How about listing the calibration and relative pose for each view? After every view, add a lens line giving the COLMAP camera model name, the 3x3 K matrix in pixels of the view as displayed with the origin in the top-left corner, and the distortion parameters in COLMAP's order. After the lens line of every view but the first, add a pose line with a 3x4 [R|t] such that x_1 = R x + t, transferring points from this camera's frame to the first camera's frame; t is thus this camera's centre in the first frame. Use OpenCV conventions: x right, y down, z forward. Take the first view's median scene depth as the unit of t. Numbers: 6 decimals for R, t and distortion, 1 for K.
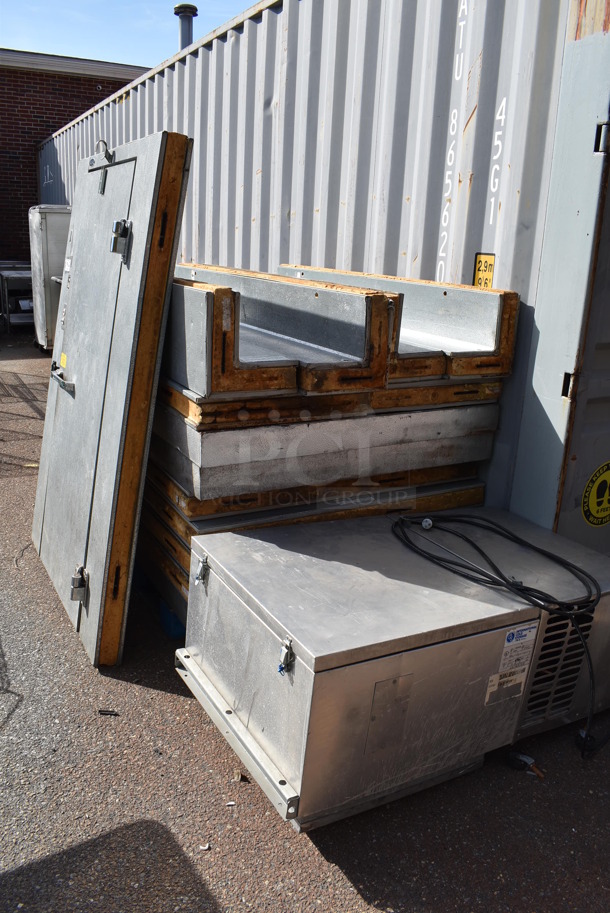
lens RADIAL K [[712.8, 0, 307.9], [0, 712.8, 456.7], [0, 0, 1]] dist [-0.093066, 0.007799]
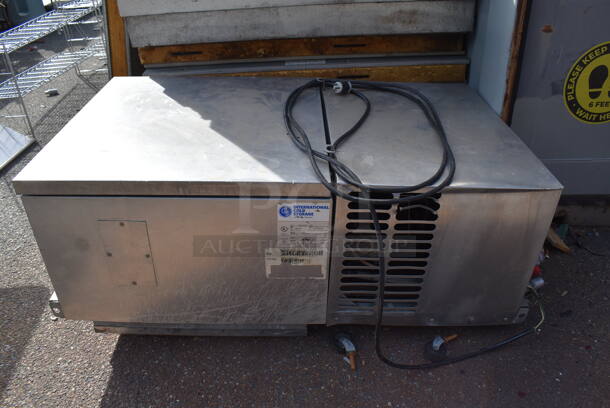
lens RADIAL K [[476.2, 0, 303.7], [0, 476.2, 201.9], [0, 0, 1]] dist [-0.093066, 0.007799]
pose [[0.867581, 0.194802, -0.457553, 0.457411], [-0.060830, 0.954745, 0.291139, 0.060237], [0.493561, -0.224753, 0.840169, 0.420987]]
